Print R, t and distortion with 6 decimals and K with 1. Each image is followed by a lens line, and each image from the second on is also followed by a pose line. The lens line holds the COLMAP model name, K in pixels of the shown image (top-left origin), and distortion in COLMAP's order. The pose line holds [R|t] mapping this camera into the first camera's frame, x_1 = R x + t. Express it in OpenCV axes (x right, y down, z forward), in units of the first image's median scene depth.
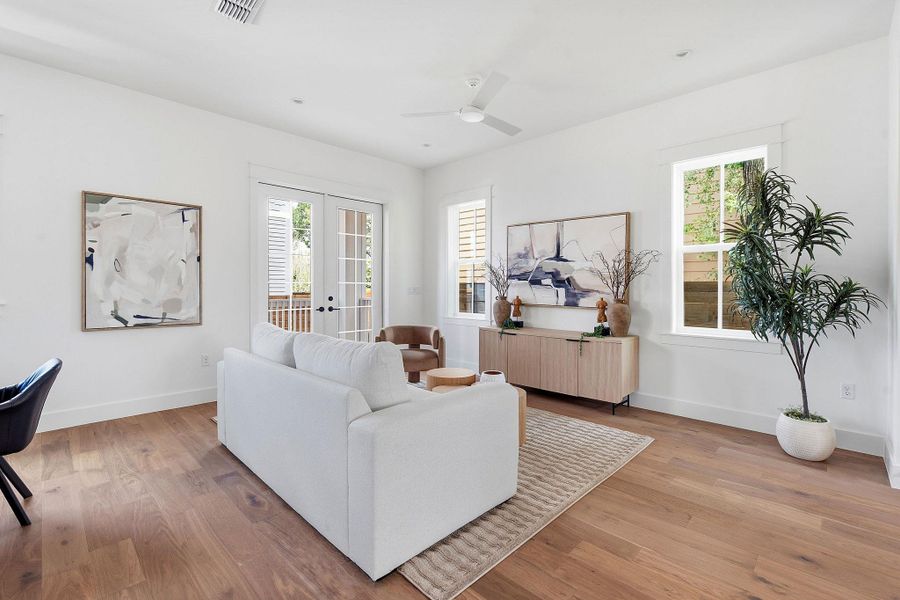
lens RADIAL K [[402.4, 0, 452.6], [0, 402.4, 289.4], [0, 0, 1]] dist [-0.008995, 0.001084]
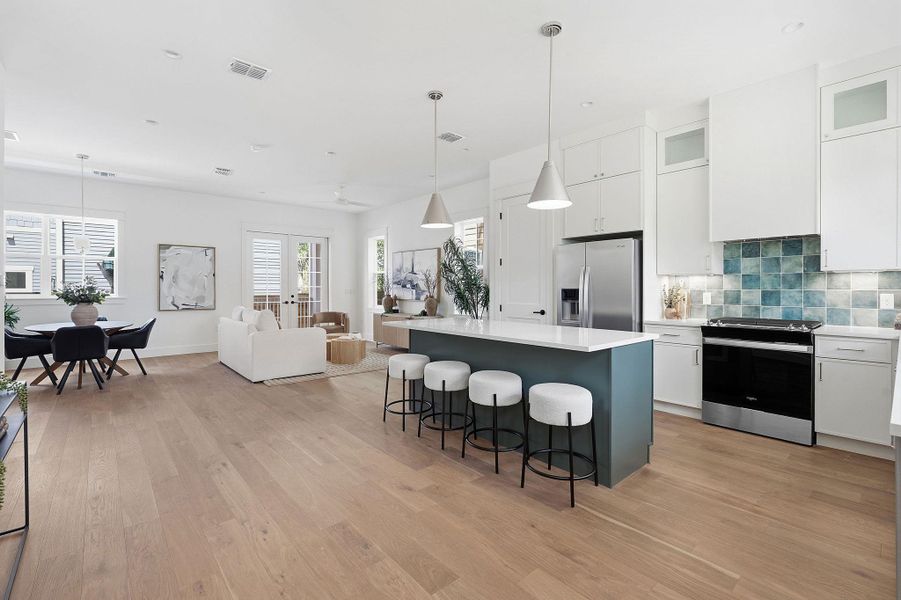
lens RADIAL K [[402.9, 0, 451.3], [0, 402.9, 291.5], [0, 0, 1]] dist [-0.008995, 0.001084]
pose [[0.996614, -0.002656, -0.082176, 0.723256], [0.002835, 0.999994, 0.002062, 0.002217], [0.082170, -0.002288, 0.996616, -0.904094]]
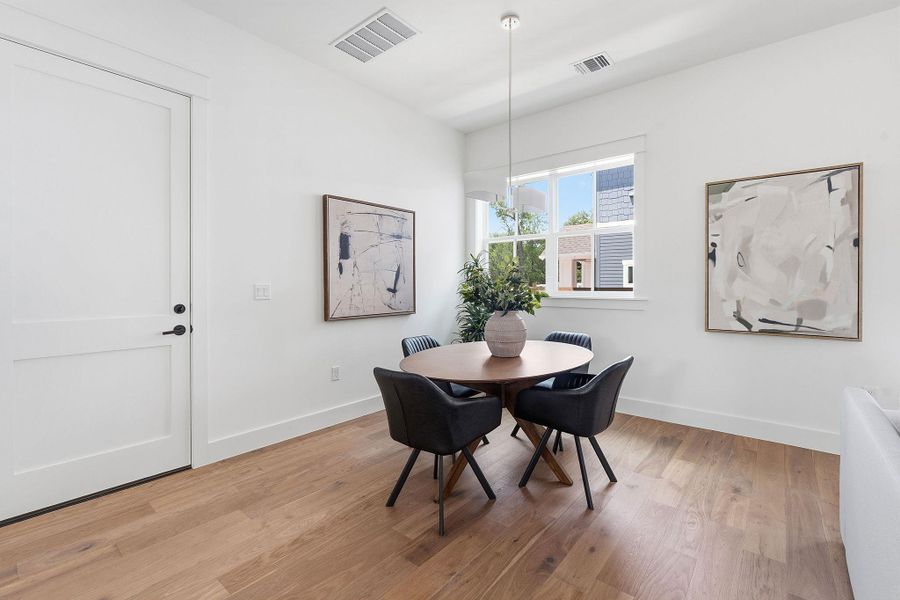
lens RADIAL K [[402.4, 0, 446.4], [0, 402.4, 288.2], [0, 0, 1]] dist [-0.008995, 0.001084]
pose [[0.076809, 0.007075, -0.997021, -0.020783], [-0.003463, 0.999971, 0.006829, -0.001498], [0.997040, 0.002928, 0.076831, 0.294875]]
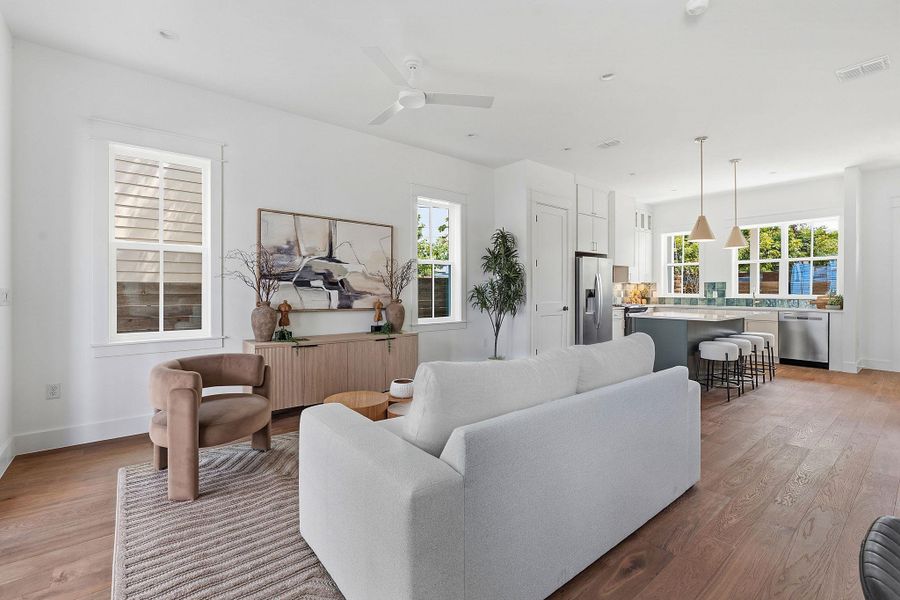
lens RADIAL K [[402.4, 0, 448.7], [0, 402.4, 287.6], [0, 0, 1]] dist [-0.008995, 0.001084]
pose [[0.117264, 0.003139, 0.993096, -0.809747], [0.004806, 0.999981, -0.003729, -0.006327], [-0.993089, 0.005210, 0.117247, 0.781498]]
